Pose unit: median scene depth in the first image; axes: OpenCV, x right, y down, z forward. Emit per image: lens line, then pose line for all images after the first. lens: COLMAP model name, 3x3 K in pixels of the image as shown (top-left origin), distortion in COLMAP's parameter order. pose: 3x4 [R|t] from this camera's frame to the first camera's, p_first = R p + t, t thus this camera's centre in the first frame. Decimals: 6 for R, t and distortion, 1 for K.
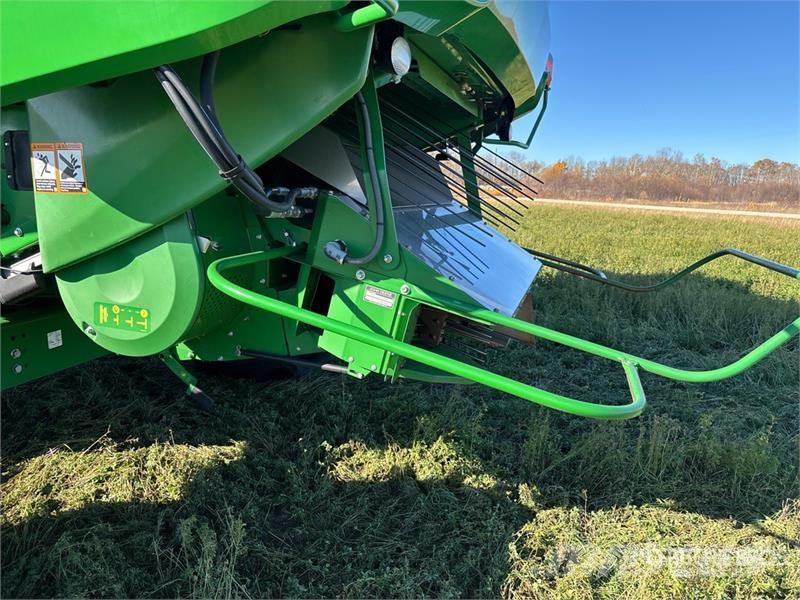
lens RADIAL K [[592.4, 0, 396.2], [0, 592.4, 305.0], [0, 0, 1]] dist [0.025321, -0.033060]
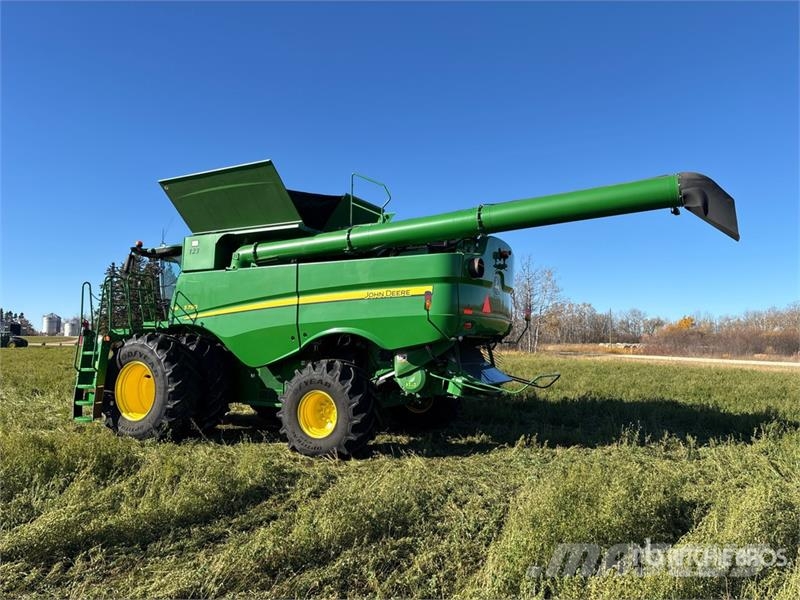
lens RADIAL K [[592.4, 0, 398.7], [0, 592.4, 300.3], [0, 0, 1]] dist [0.025321, -0.033060]
pose [[0.980491, -0.037117, -0.193028, 0.454959], [-0.016866, 0.962501, -0.270753, 0.680879], [0.195839, 0.268726, 0.943098, -3.939215]]
